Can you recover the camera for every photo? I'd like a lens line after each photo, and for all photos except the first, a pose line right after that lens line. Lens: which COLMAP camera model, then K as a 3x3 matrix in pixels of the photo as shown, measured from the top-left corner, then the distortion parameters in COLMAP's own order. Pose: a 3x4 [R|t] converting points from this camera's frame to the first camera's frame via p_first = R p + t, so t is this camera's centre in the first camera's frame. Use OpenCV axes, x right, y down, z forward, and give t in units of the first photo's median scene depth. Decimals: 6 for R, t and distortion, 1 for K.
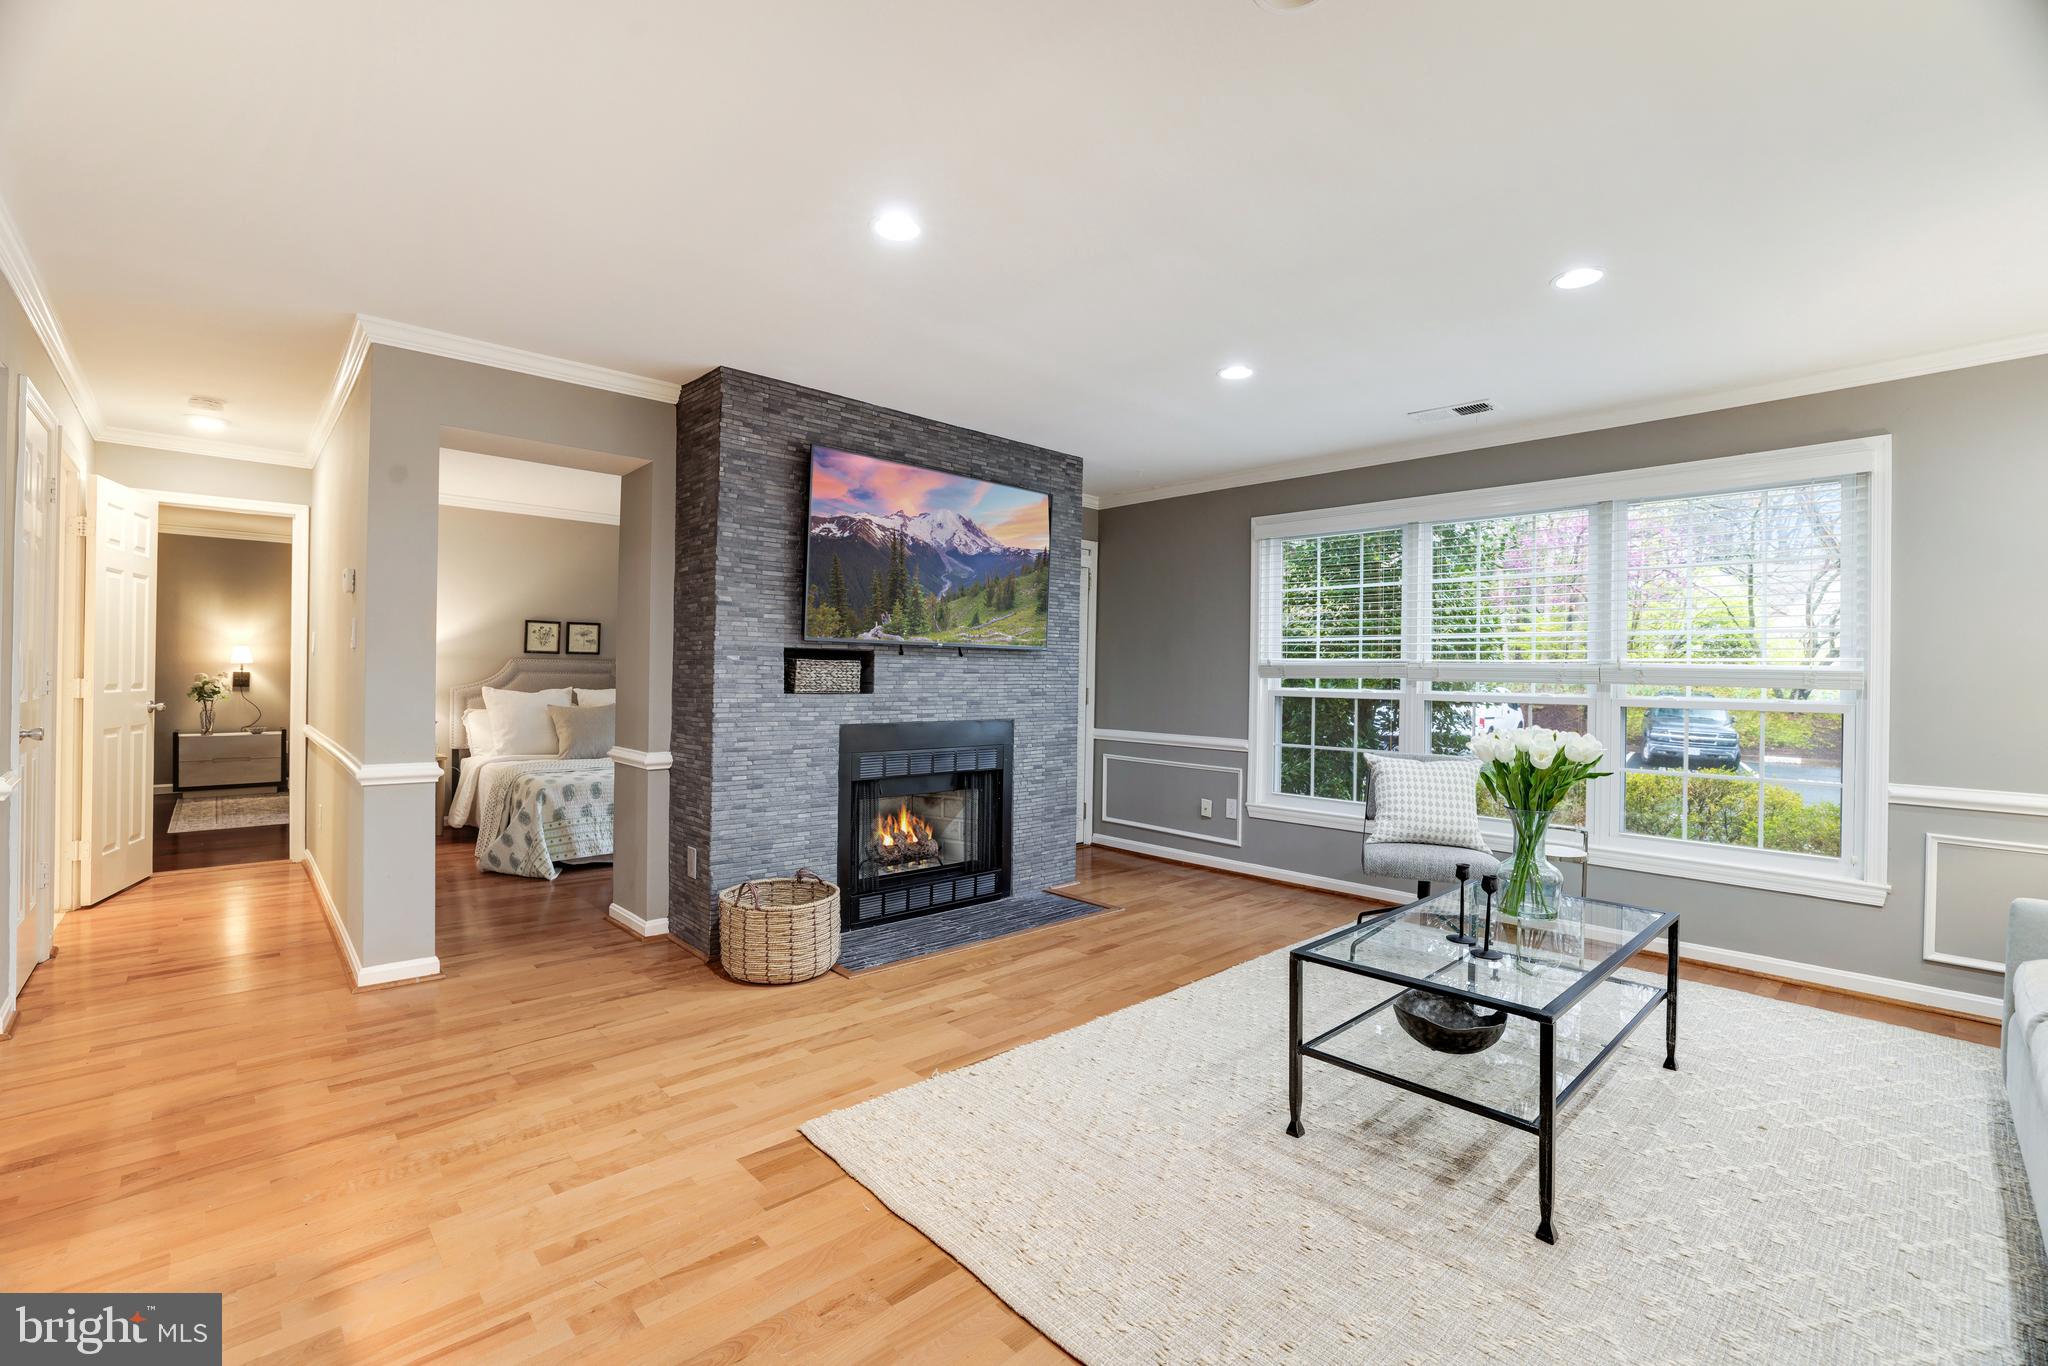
lens RADIAL K [[881.0, 0, 990.6], [0, 881.0, 667.3], [0, 0, 1]] dist [-0.035803, 0.013156]
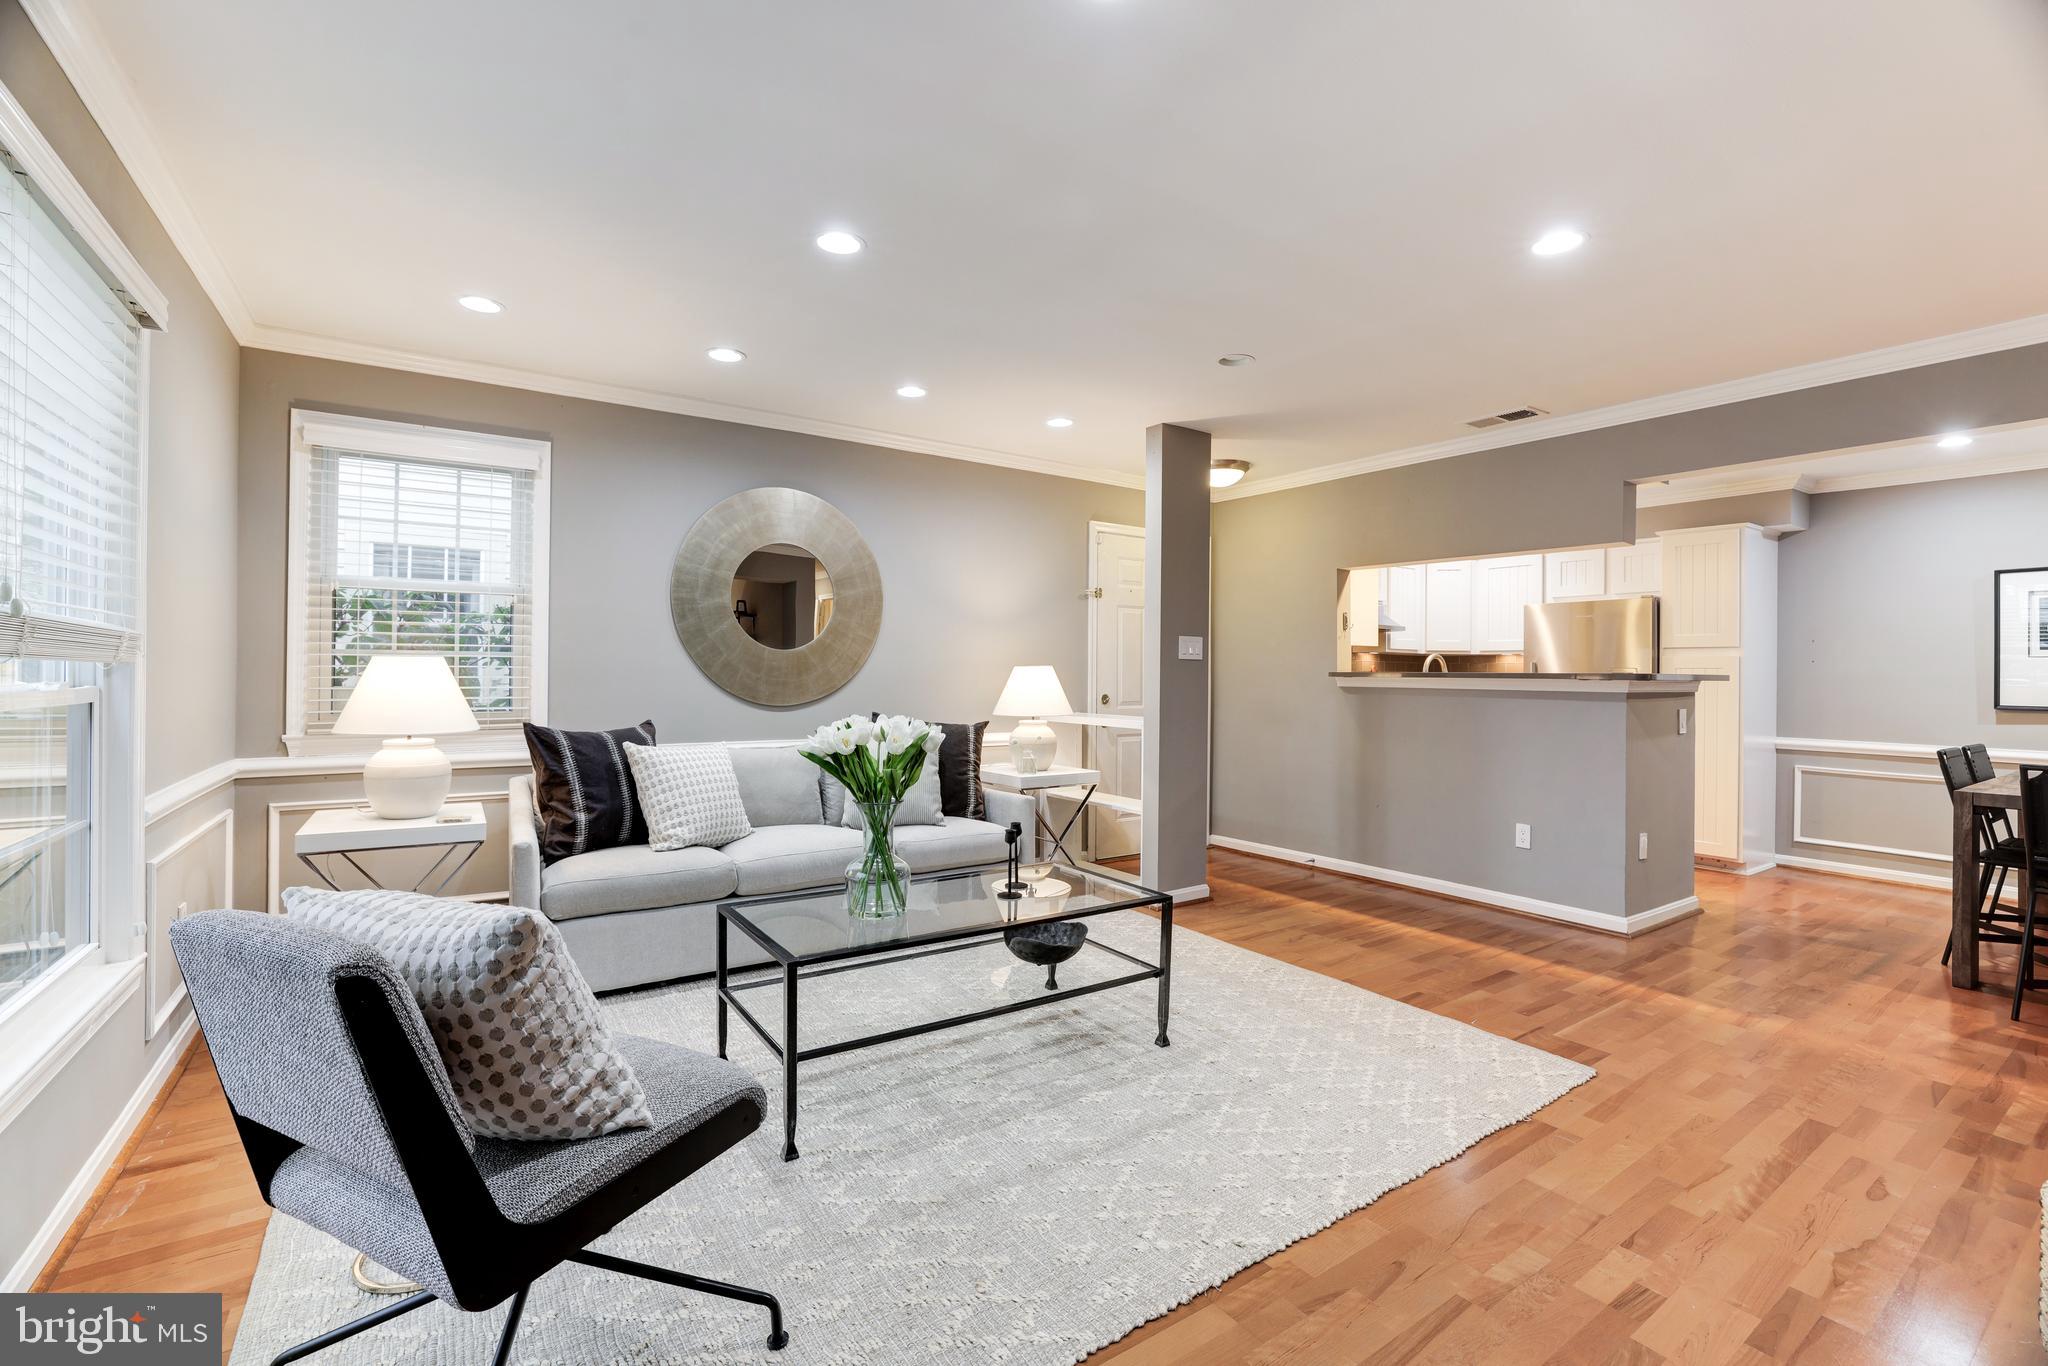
lens RADIAL K [[881.0, 0, 1015.8], [0, 881.0, 664.6], [0, 0, 1]] dist [-0.035803, 0.013156]
pose [[-0.990840, -0.026496, 0.132415, 0.195141], [-0.028351, 0.999524, -0.012140, 0.012001], [-0.132031, -0.015783, -0.991120, 1.070193]]
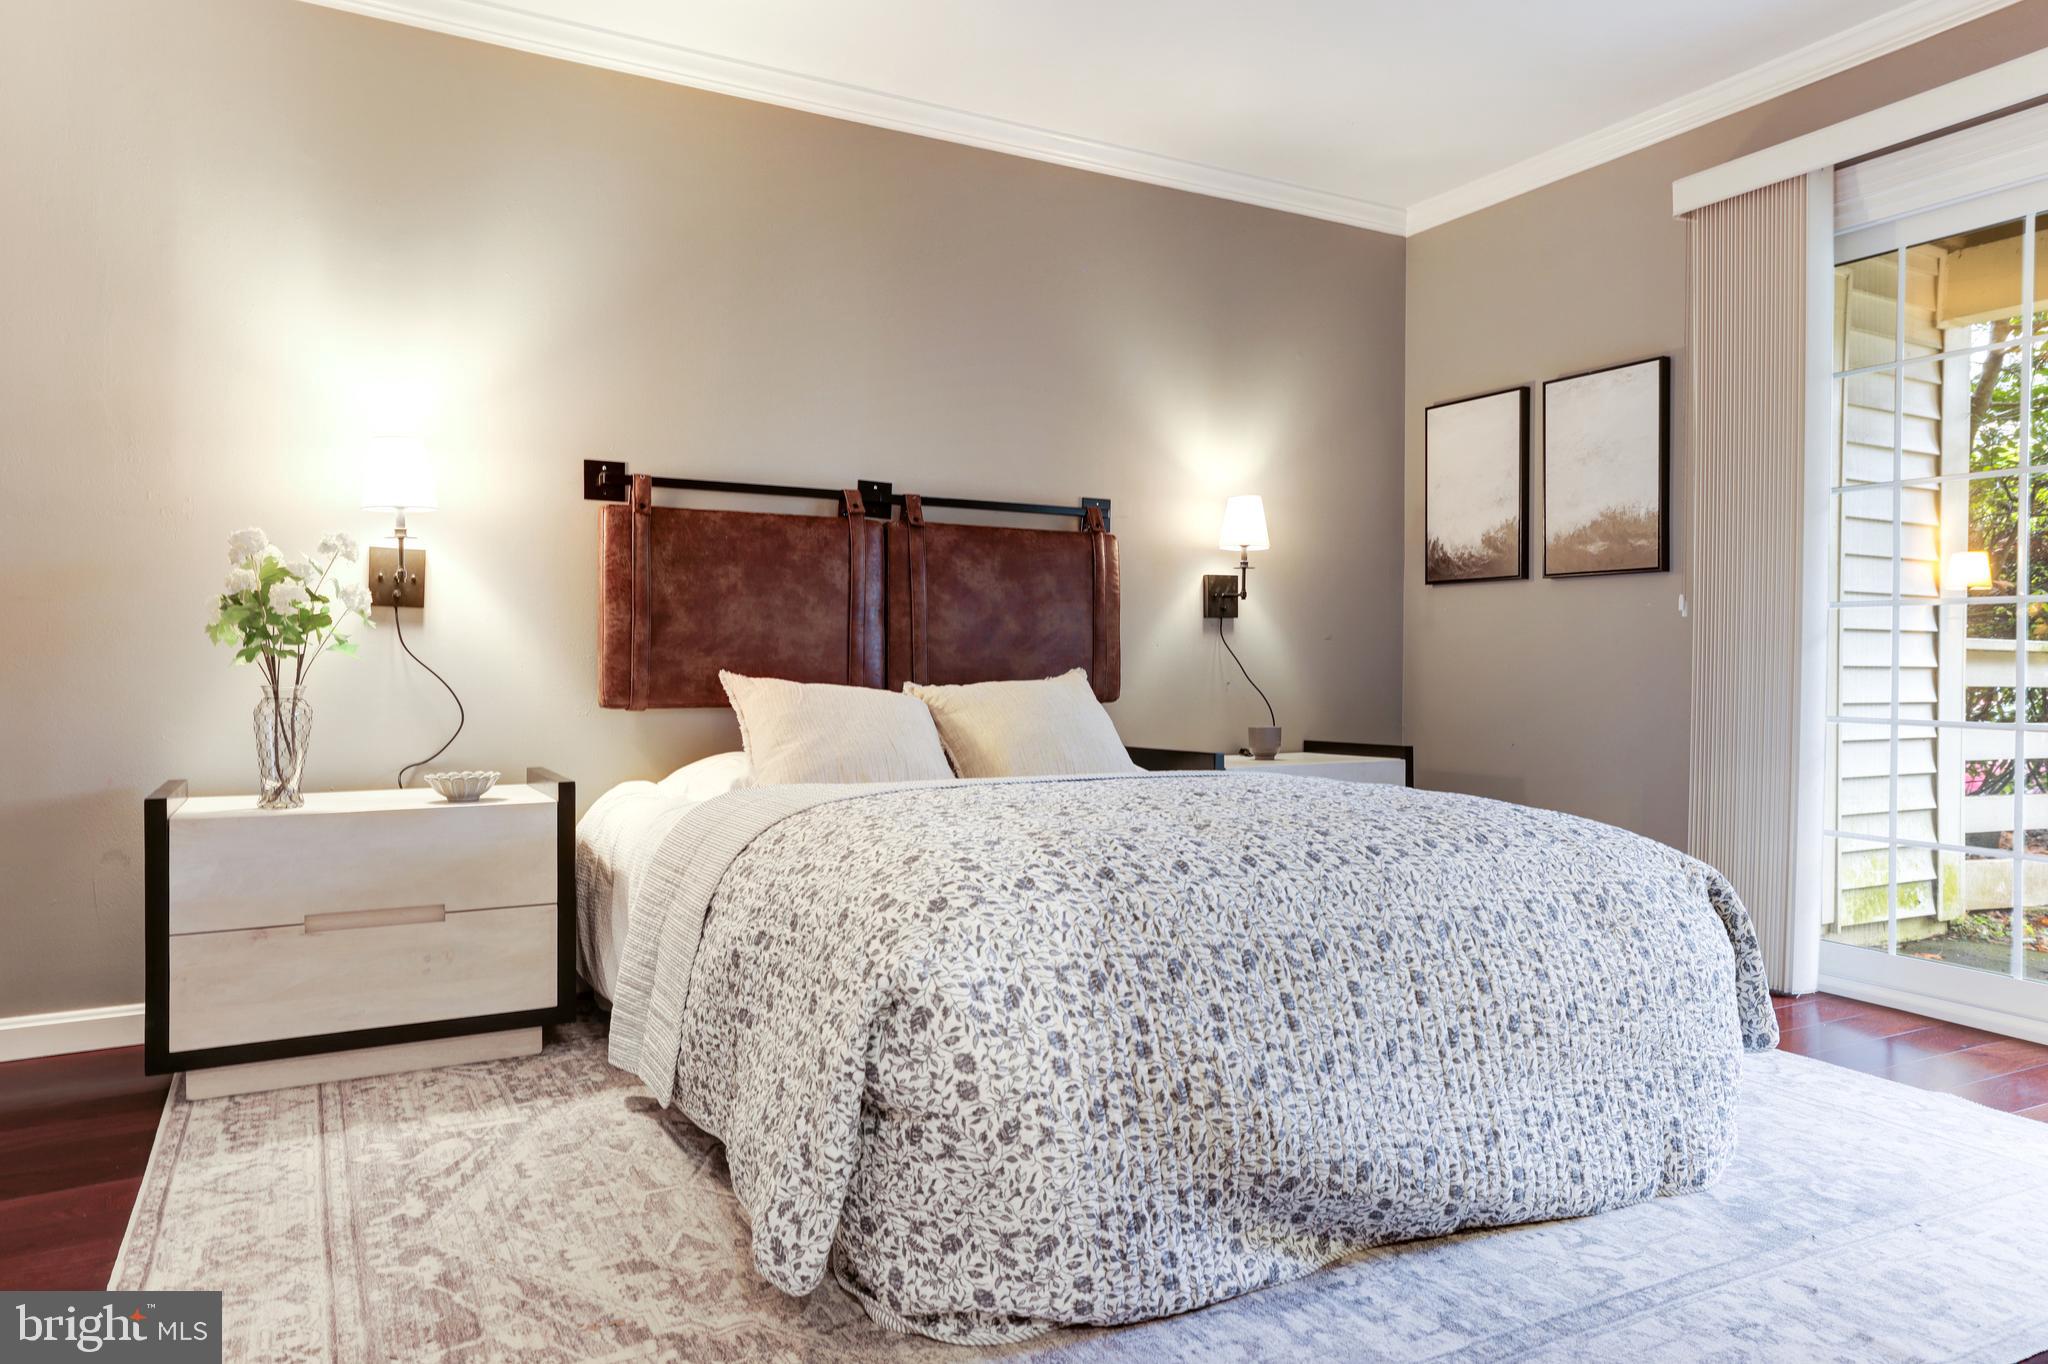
lens RADIAL K [[1311.3, 0, 1018.1], [0, 1311.3, 657.3], [0, 0, 1]] dist [0.011803, 0.010125]
pose [[0.975515, -0.008413, -0.219774, -1.075547], [0.009650, 0.999943, 0.004556, 0.064864], [0.219723, -0.006565, 0.975540, 1.179754]]
